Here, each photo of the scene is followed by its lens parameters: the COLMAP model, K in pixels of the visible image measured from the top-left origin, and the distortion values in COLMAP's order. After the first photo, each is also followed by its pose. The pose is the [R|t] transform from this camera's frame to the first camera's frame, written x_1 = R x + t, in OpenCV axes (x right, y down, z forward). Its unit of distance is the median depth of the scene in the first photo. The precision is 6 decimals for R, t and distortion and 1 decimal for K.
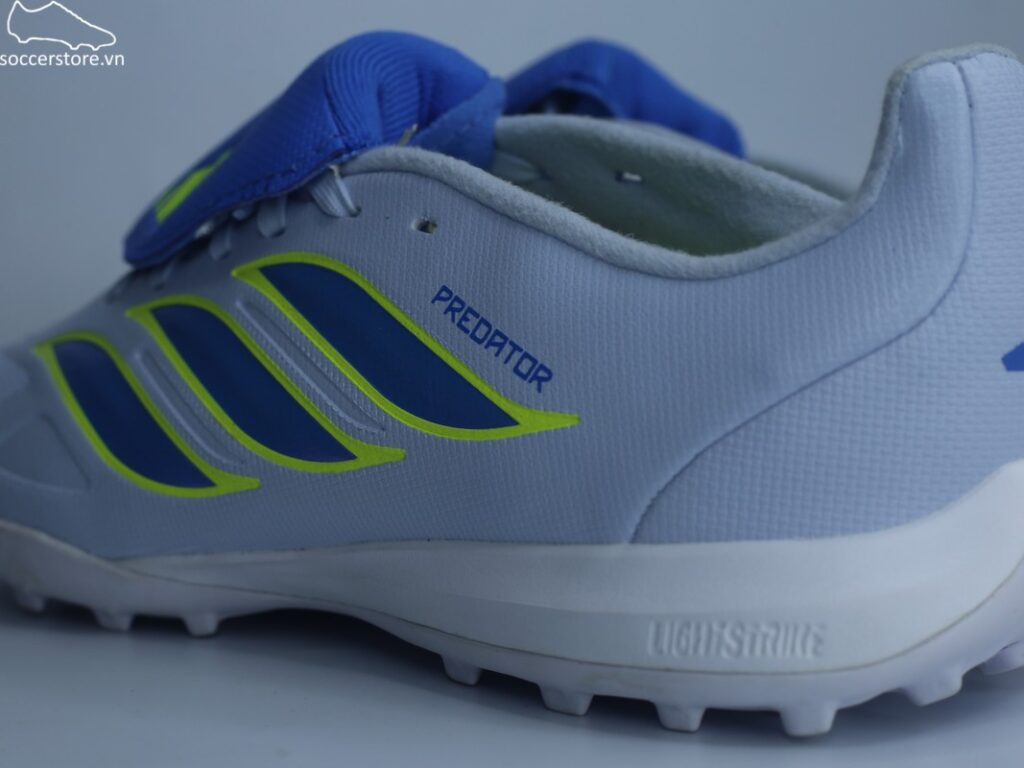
lens RADIAL K [[2088.7, 0, 526.7], [0, 2088.7, 339.9], [0, 0, 1]] dist [-0.144197, 0.000000]
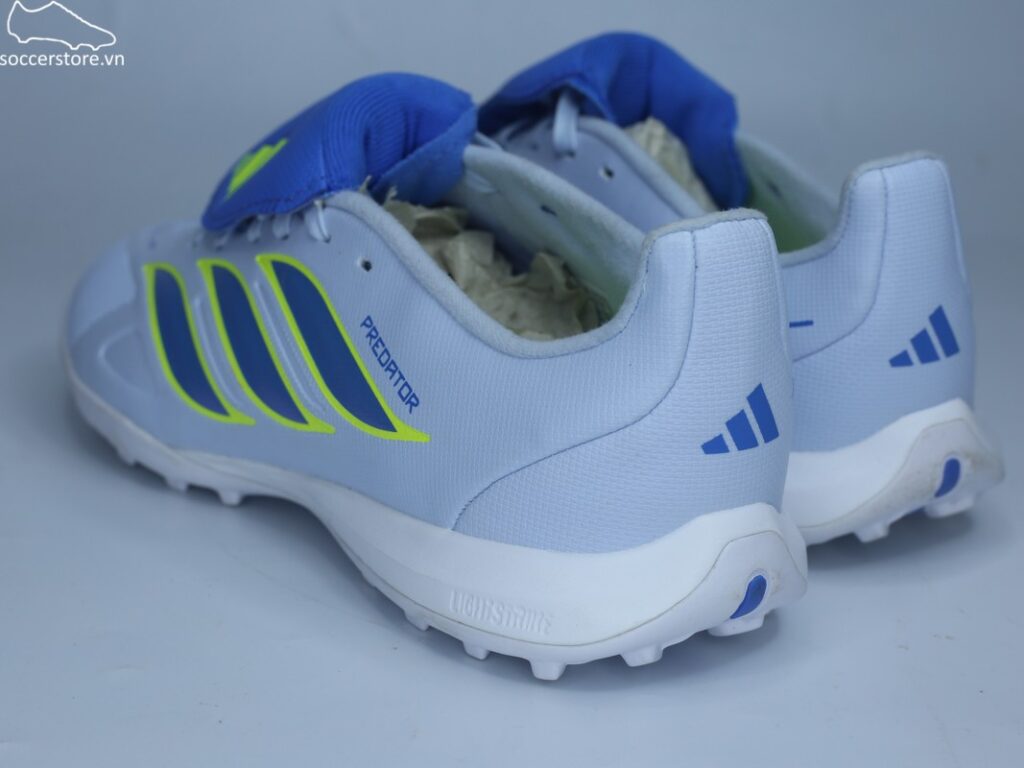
lens RADIAL K [[2088.7, 0, 511.5], [0, 2088.7, 383.6], [0, 0, 1]] dist [-0.144197, 0.000000]
pose [[0.978852, 0.102749, -0.176892, 0.325416], [-0.060487, 0.971418, 0.229541, -0.327651], [0.195421, -0.213987, 0.957089, -0.357706]]
